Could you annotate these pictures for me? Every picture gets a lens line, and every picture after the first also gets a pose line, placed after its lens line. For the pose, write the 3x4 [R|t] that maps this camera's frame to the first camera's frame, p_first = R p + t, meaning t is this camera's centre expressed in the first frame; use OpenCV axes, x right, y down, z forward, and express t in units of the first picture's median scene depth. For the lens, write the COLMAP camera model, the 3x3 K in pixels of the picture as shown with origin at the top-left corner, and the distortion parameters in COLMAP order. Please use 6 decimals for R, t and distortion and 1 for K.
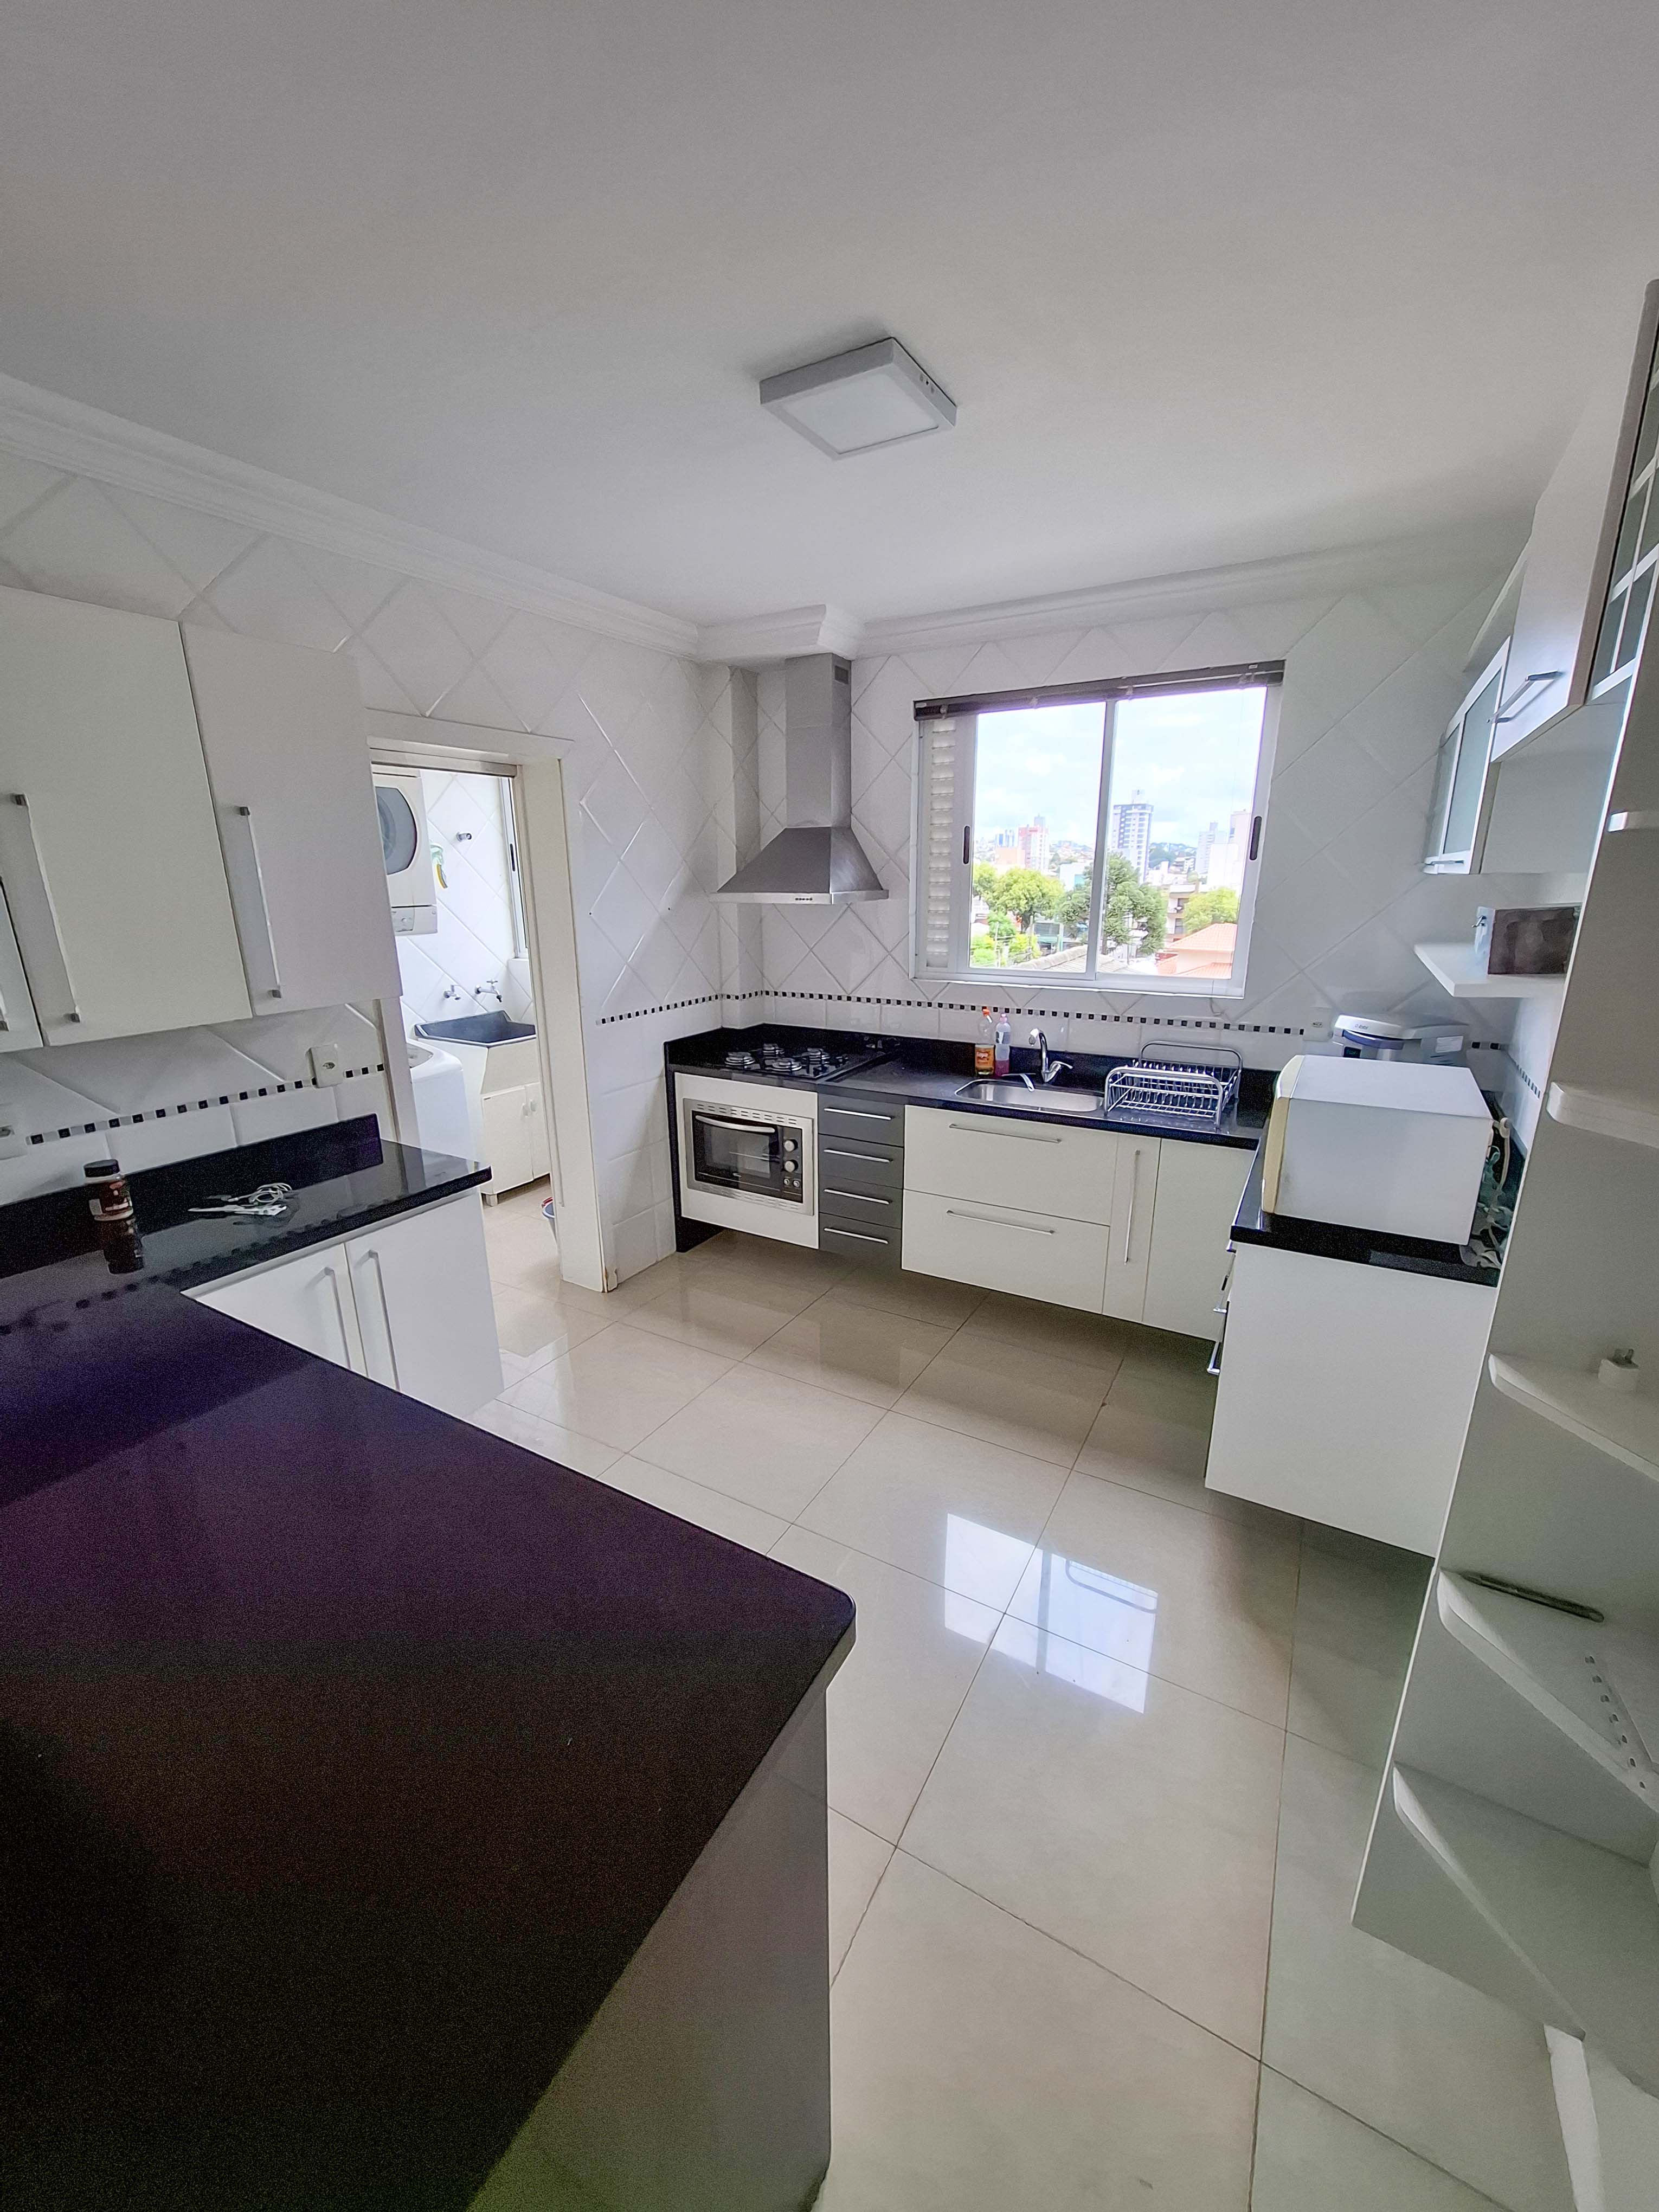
lens RADIAL K [[879.9, 0, 829.5], [0, 879.9, 1106.0], [0, 0, 1]] dist [0.001842, 0.000552]
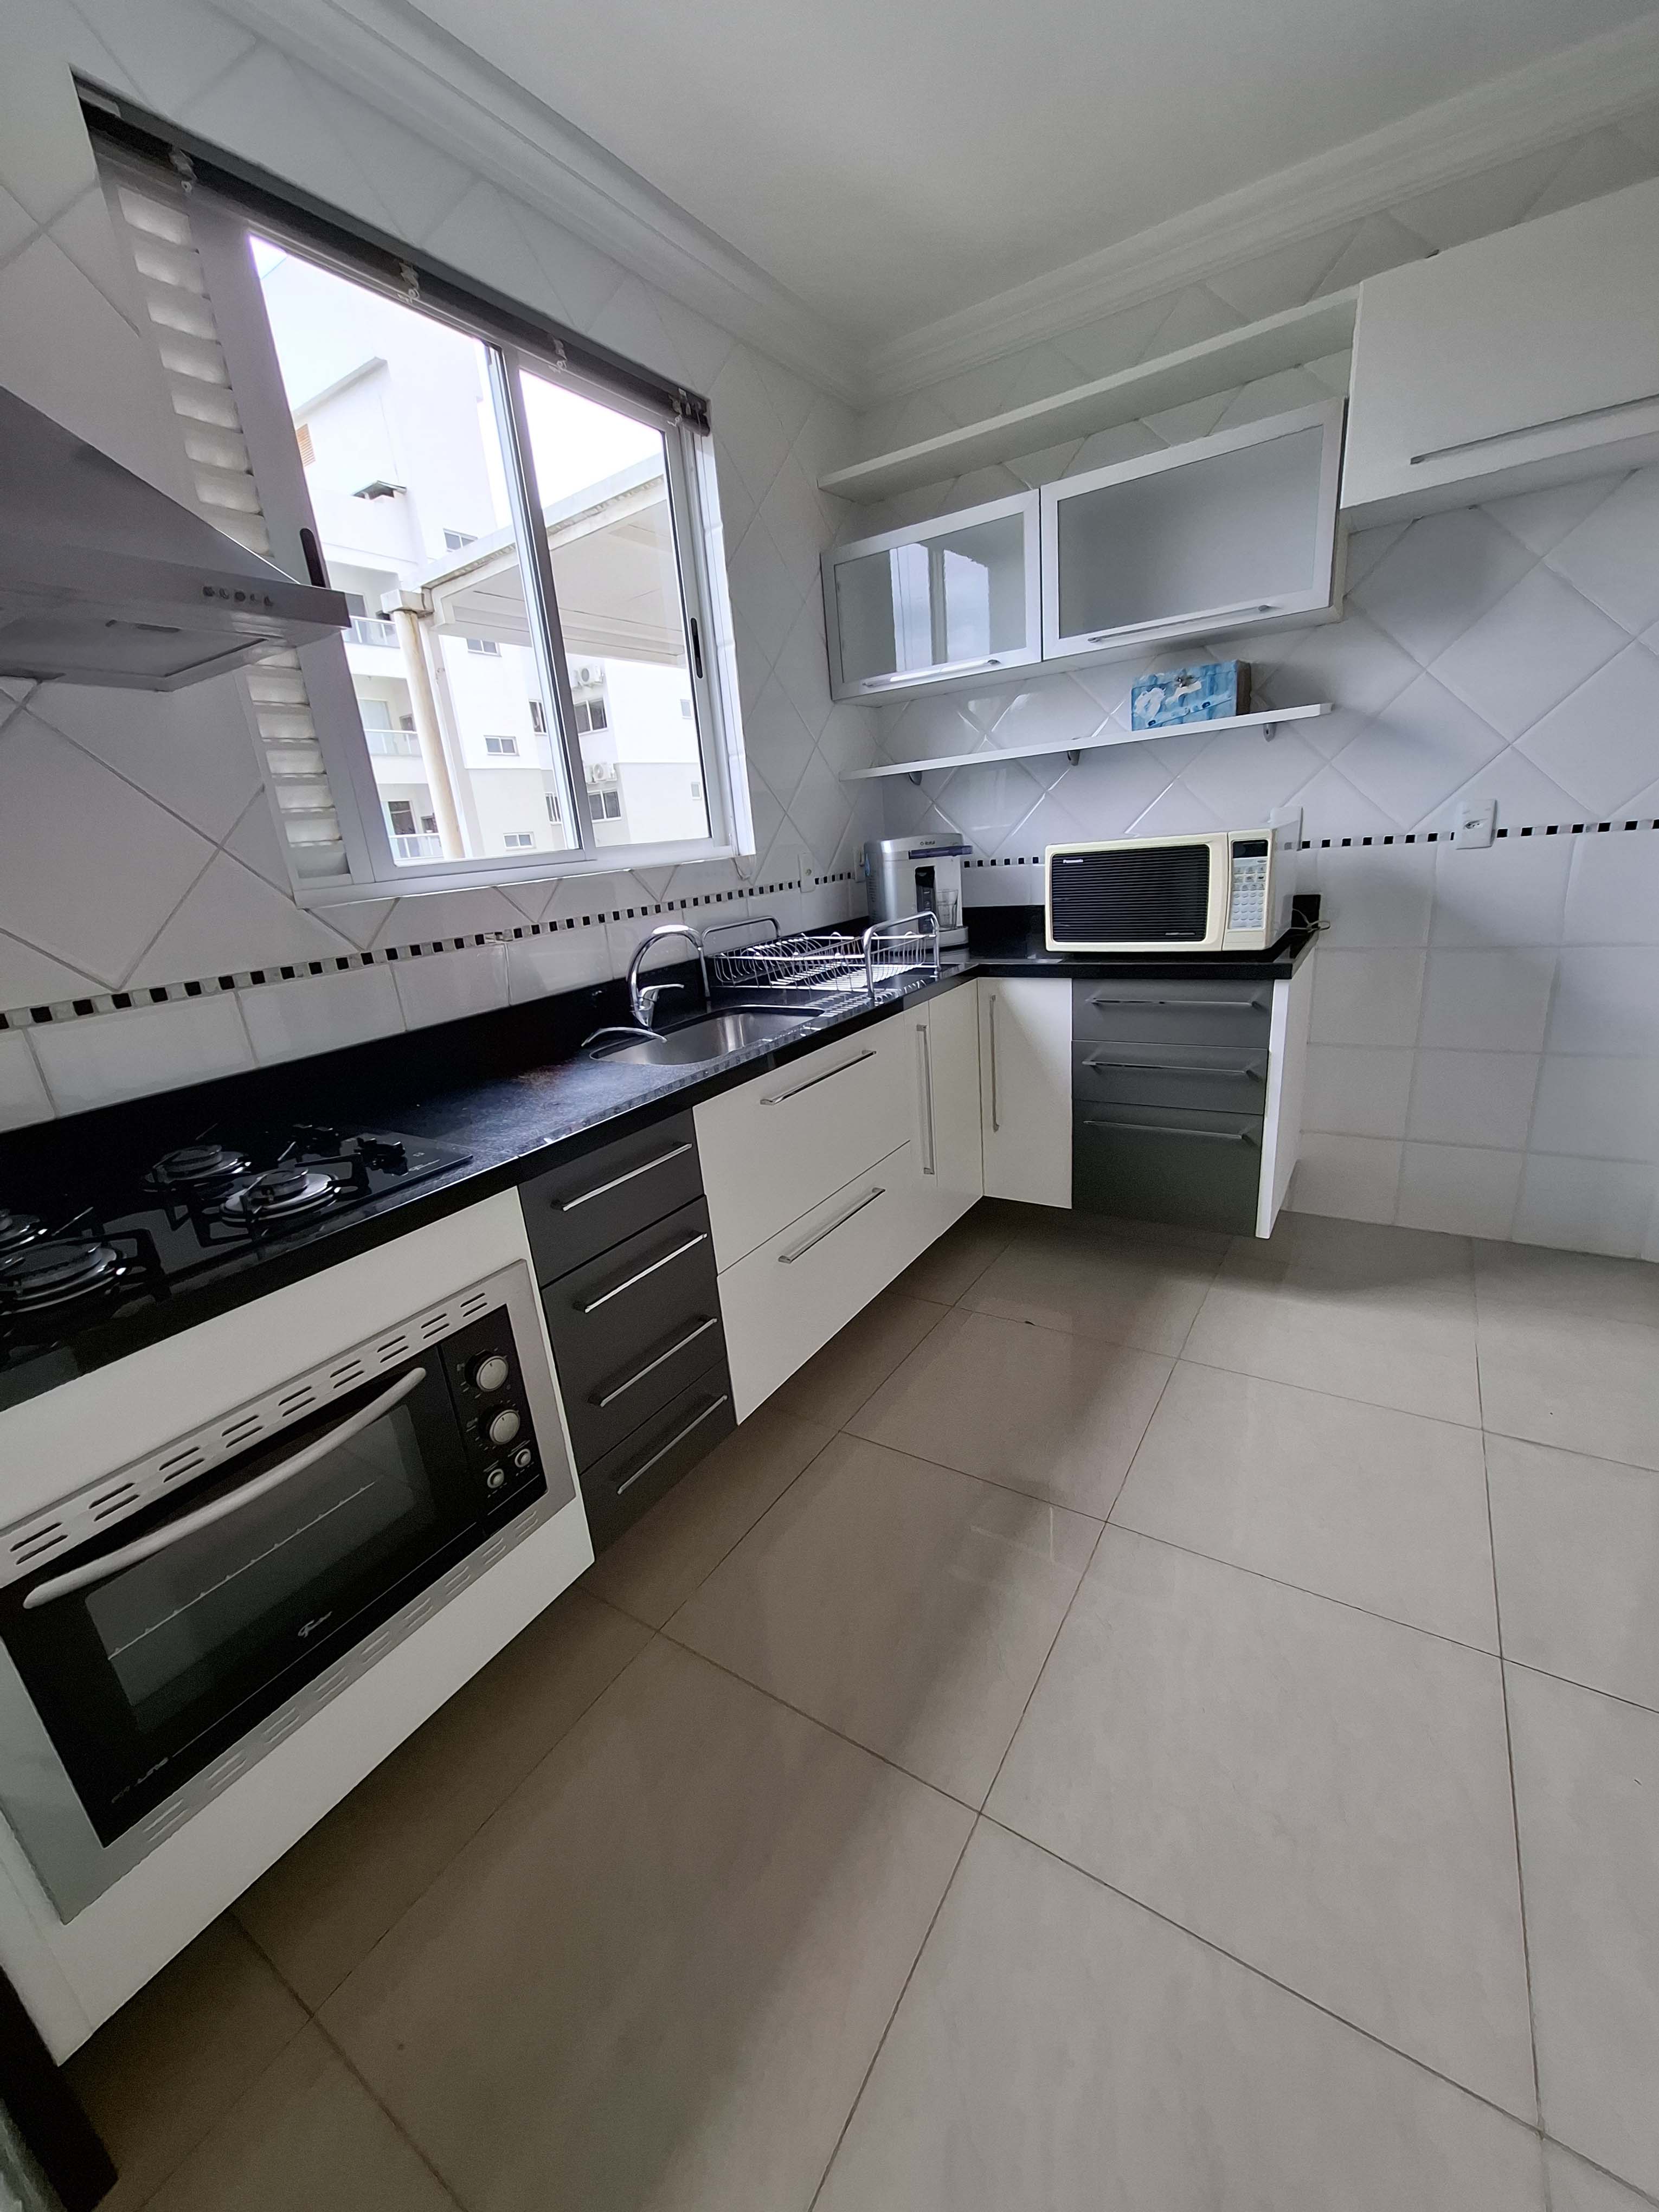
lens RADIAL K [[879.9, 0, 829.5], [0, 879.9, 1106.0], [0, 0, 1]] dist [0.001842, 0.000552]
pose [[0.063000, -0.299205, 0.952107, -0.352613], [0.342489, 0.902550, 0.260969, -0.098169], [-0.937407, 0.309645, 0.159335, 0.857127]]
